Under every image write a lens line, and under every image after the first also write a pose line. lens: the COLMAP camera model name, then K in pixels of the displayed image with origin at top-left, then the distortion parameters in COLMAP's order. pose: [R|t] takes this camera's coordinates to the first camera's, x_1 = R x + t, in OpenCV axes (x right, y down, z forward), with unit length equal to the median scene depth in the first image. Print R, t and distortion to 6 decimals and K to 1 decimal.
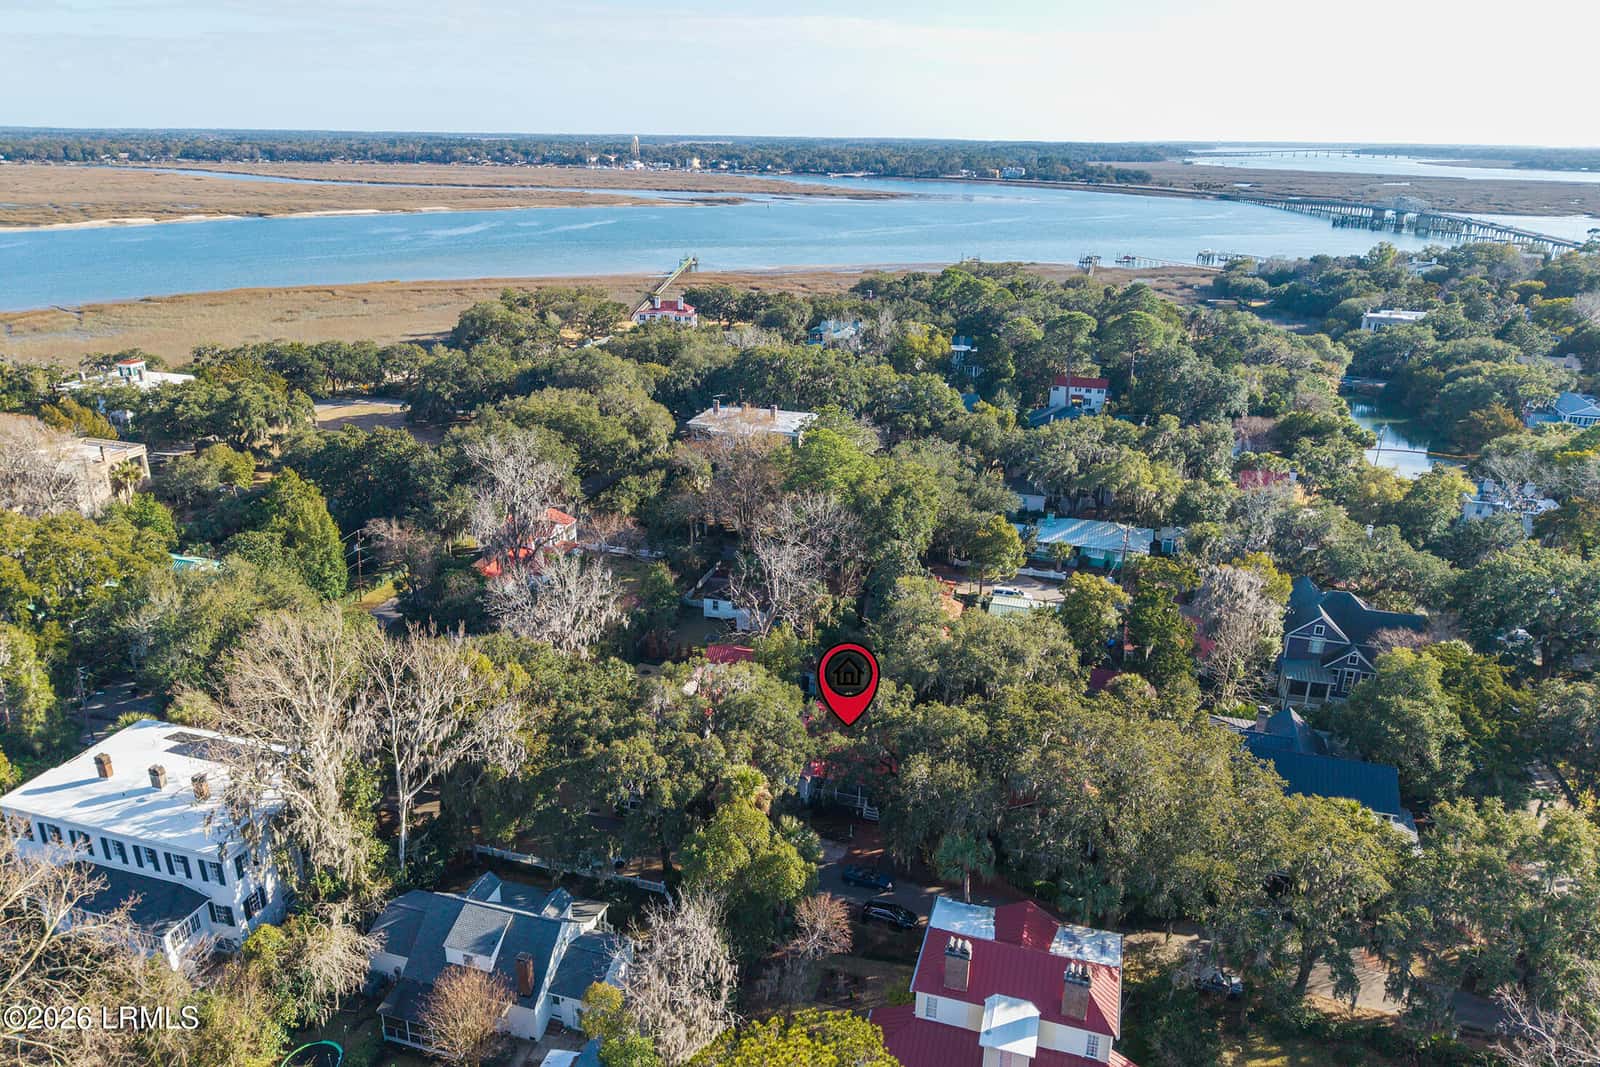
lens RADIAL K [[1056.8, 0, 798.1], [0, 1056.8, 558.7], [0, 0, 1]] dist [0.028121, -0.029328]
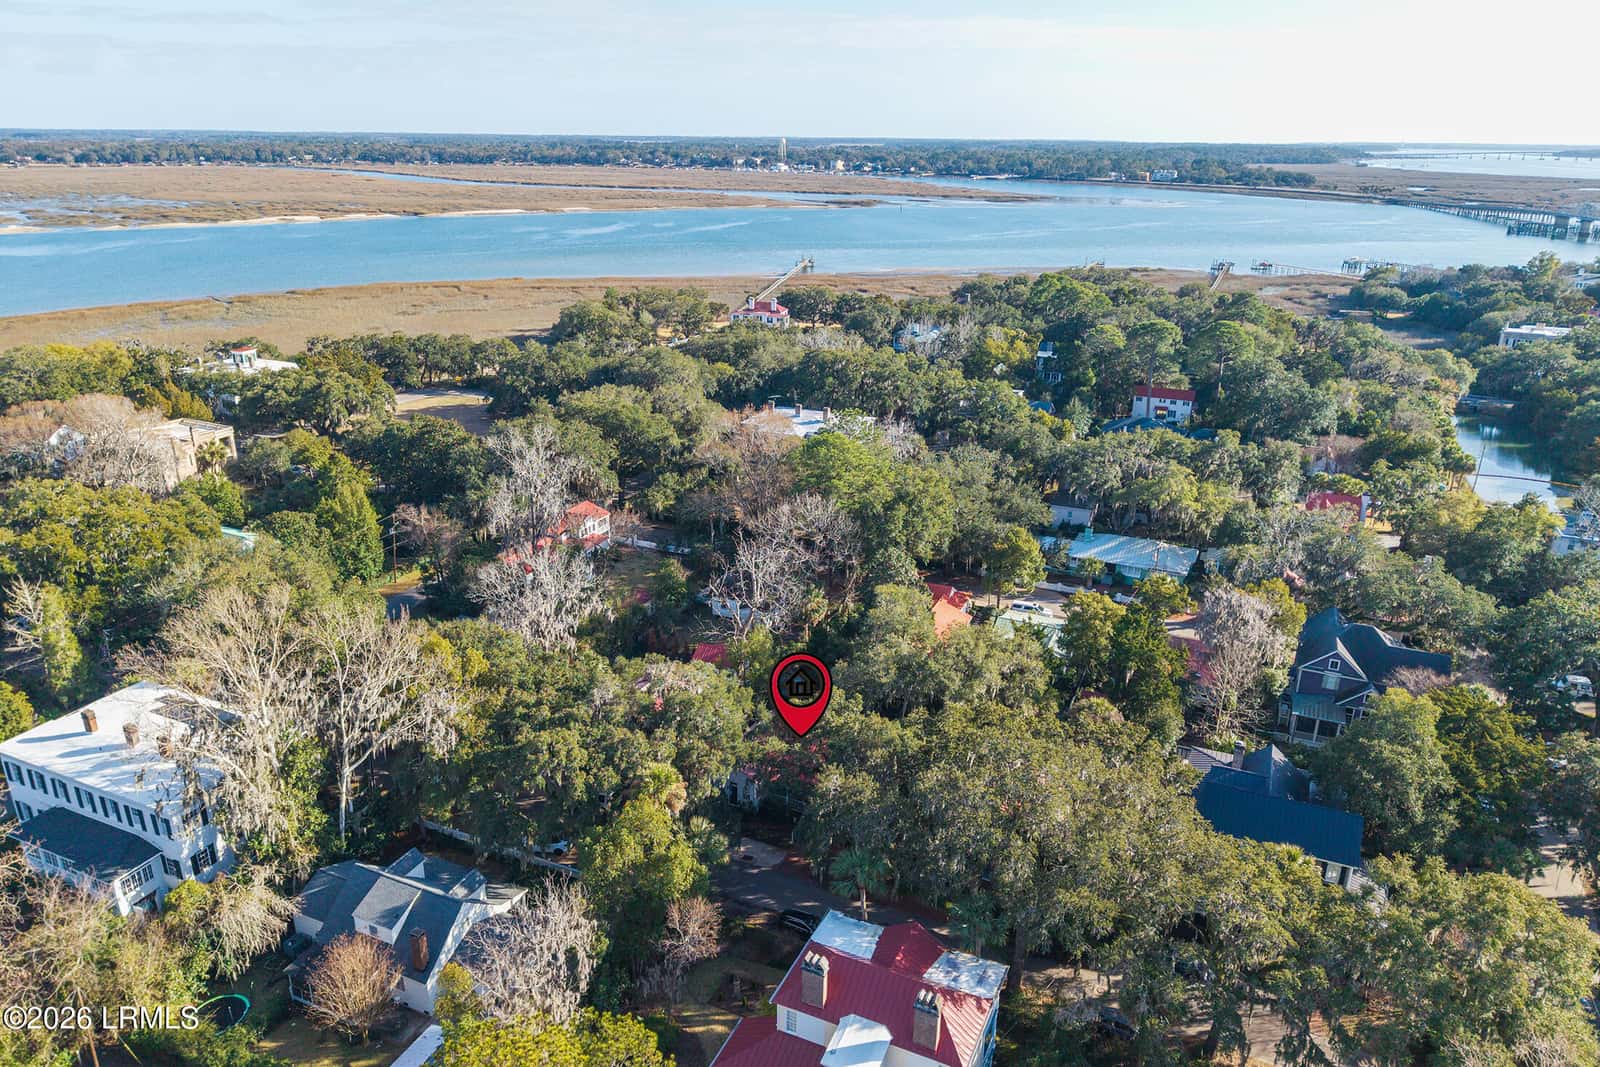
lens RADIAL K [[1056.8, 0, 798.1], [0, 1056.8, 558.7], [0, 0, 1]] dist [0.028121, -0.029328]
pose [[0.990913, 0.048004, -0.125644, 0.091845], [-0.048228, 0.998836, 0.001263, -0.003041], [0.125559, 0.004808, 0.992075, 0.008256]]
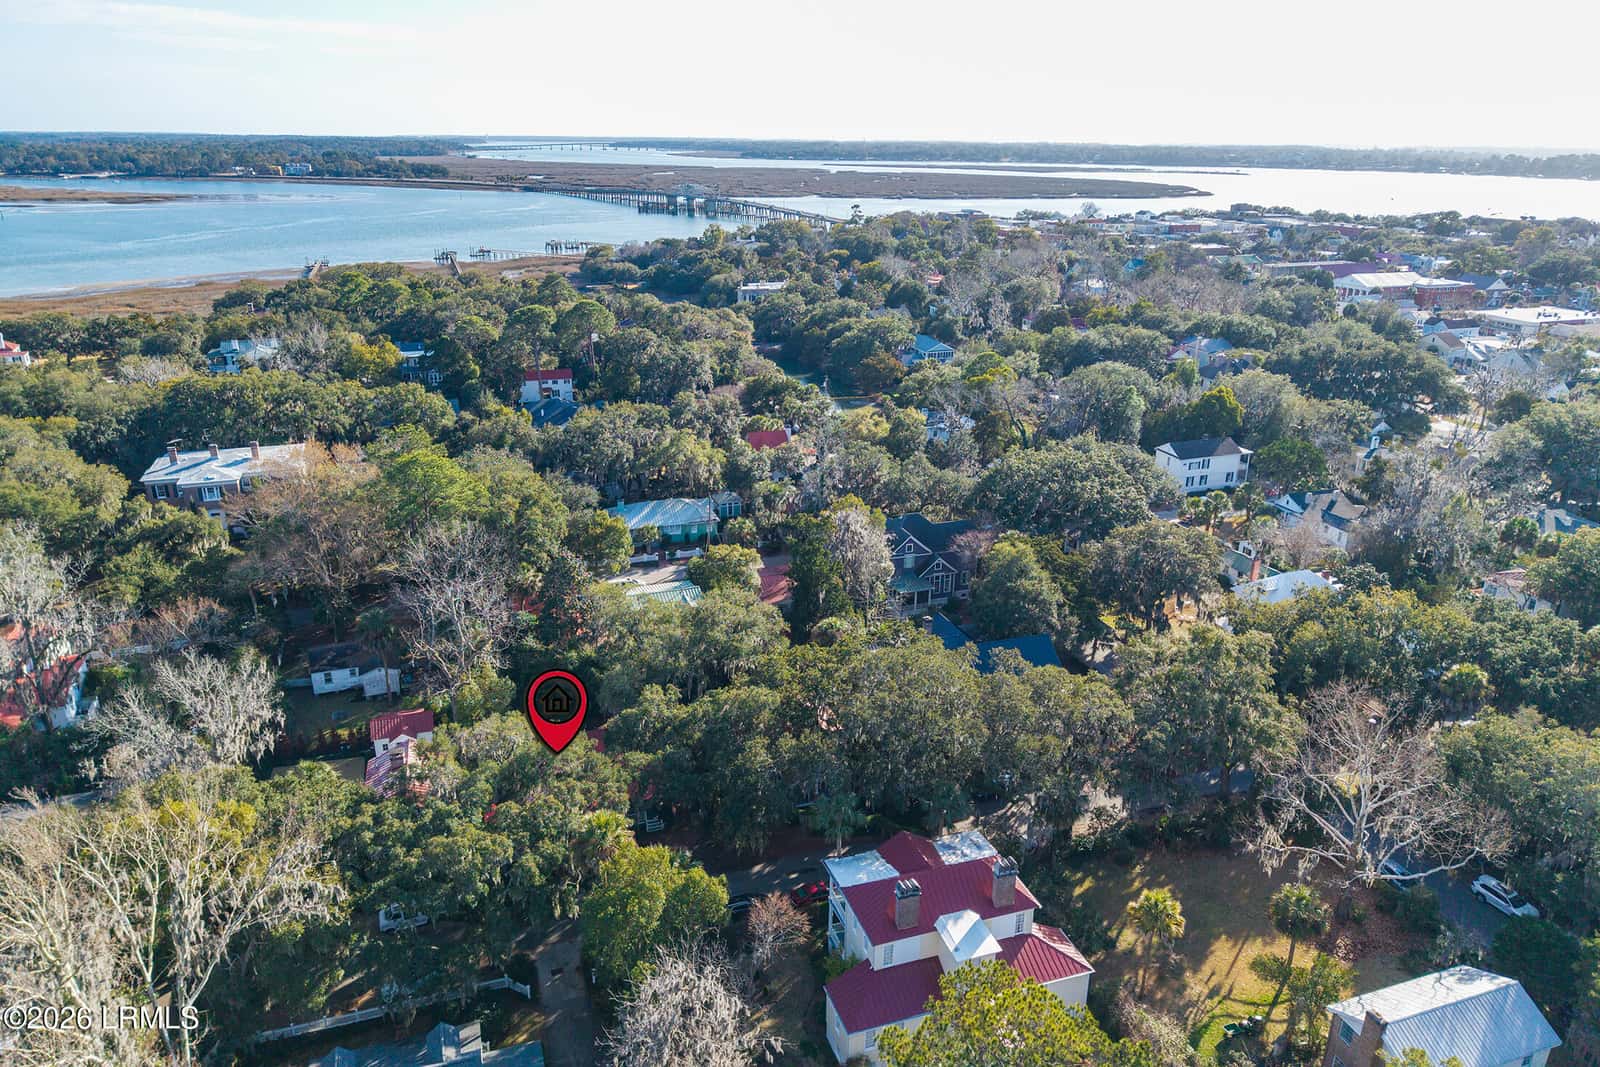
lens RADIAL K [[1056.8, 0, 798.1], [0, 1056.8, 558.7], [0, 0, 1]] dist [0.028121, -0.029328]
pose [[0.812616, -0.219459, 0.539901, -0.167139], [0.216952, 0.973722, 0.069260, -0.019929], [-0.540913, 0.060851, 0.838874, 0.056365]]
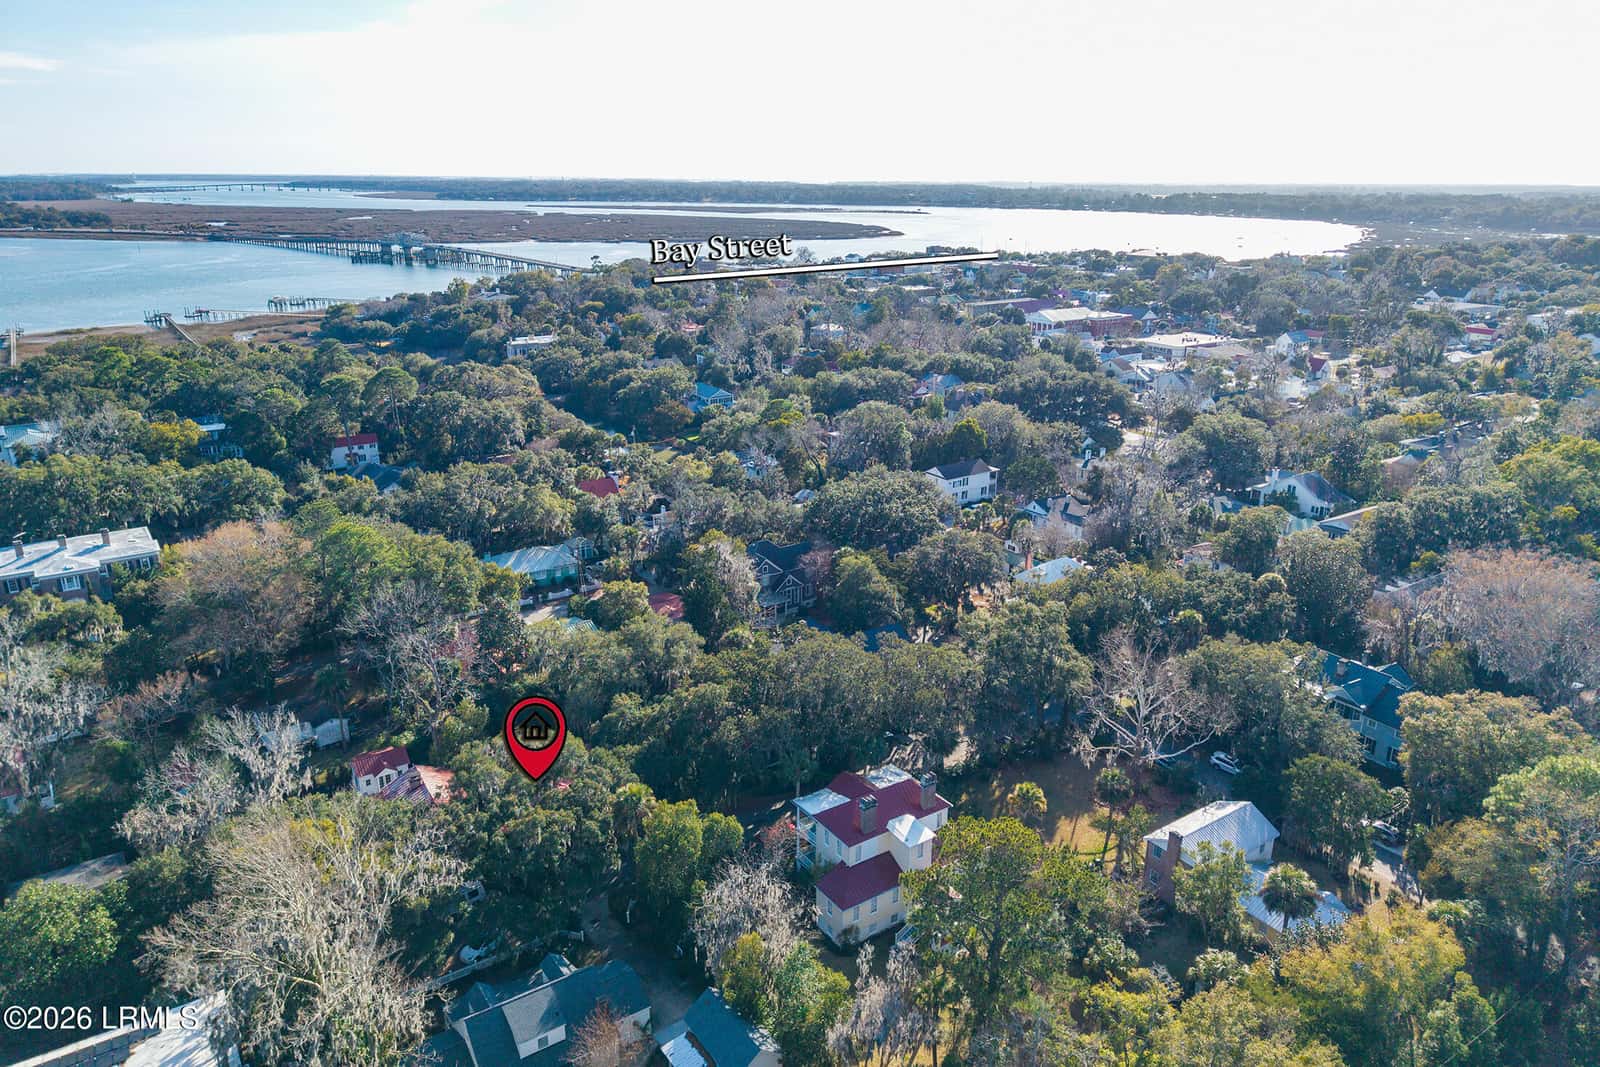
lens RADIAL K [[1056.8, 0, 798.1], [0, 1056.8, 558.7], [0, 0, 1]] dist [0.028121, -0.029328]
pose [[0.629501, -0.269434, 0.728790, -0.342846], [0.288527, 0.951946, 0.102717, -0.053155], [-0.721444, 0.145615, 0.676990, 0.006388]]
